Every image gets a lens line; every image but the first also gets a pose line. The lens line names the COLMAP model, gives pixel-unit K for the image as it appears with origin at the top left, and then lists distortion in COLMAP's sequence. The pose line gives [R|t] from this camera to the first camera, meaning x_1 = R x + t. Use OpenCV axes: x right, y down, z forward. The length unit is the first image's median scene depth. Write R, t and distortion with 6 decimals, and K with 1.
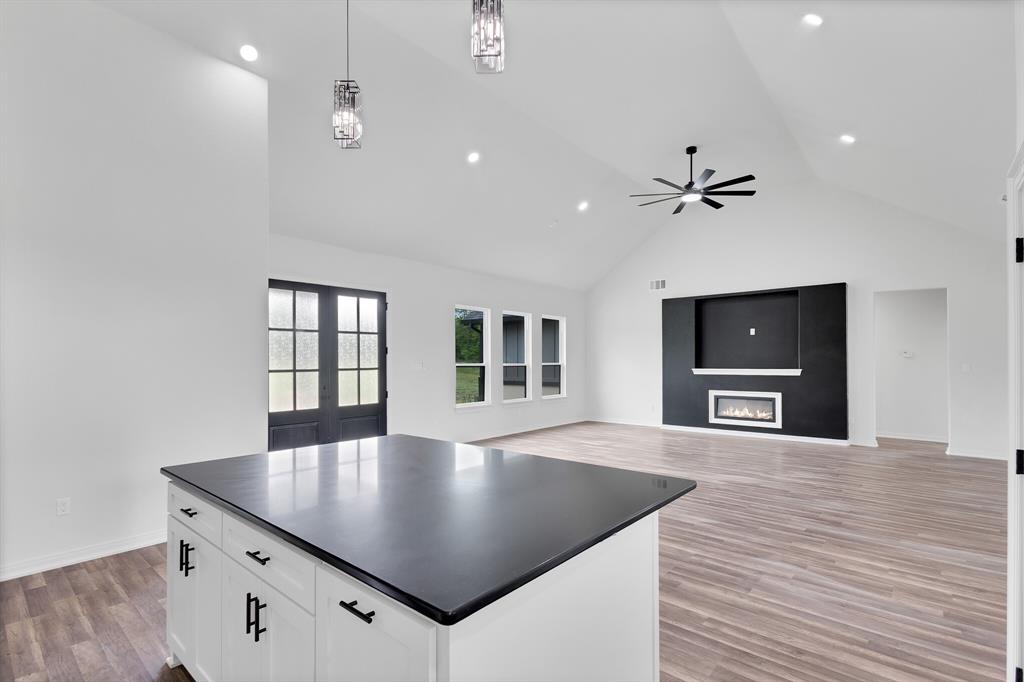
lens RADIAL K [[477.4, 0, 513.4], [0, 477.4, 359.7], [0, 0, 1]] dist [0.011523, 0.000165]
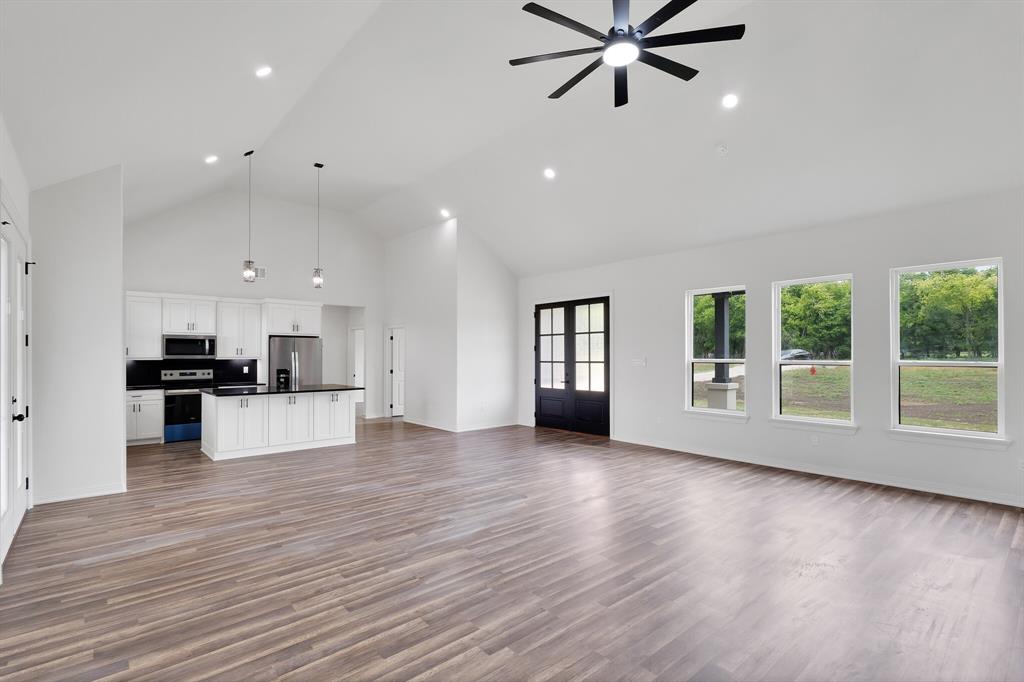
lens RADIAL K [[477.4, 0, 513.4], [0, 477.4, 359.7], [0, 0, 1]] dist [0.011523, 0.000165]
pose [[-0.135356, 0.013484, -0.990705, 0.863816], [0.002621, 0.999909, 0.013251, -0.003637], [0.990794, -0.000803, -0.135379, 0.897152]]
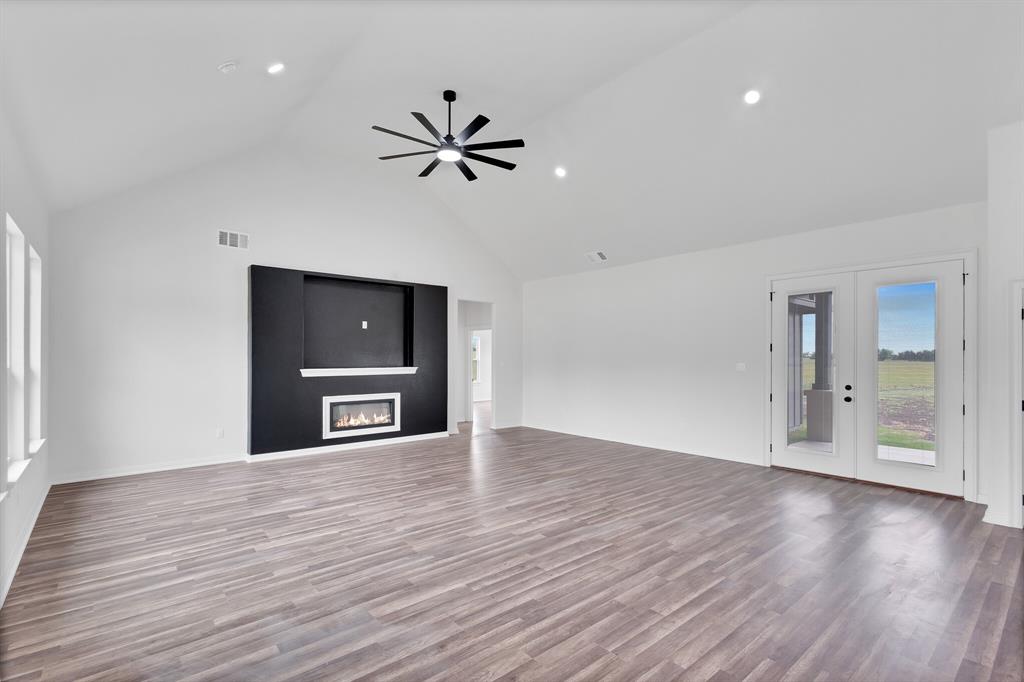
lens RADIAL K [[484.8, 0, 508.6], [0, 484.8, 354.5], [0, 0, 1]] dist [0.003041, -0.000301]
pose [[0.155173, 0.006821, 0.987864, -0.390506], [-0.005212, 0.999968, -0.006086, -0.000932], [-0.987874, -0.004205, 0.155203, 0.728979]]
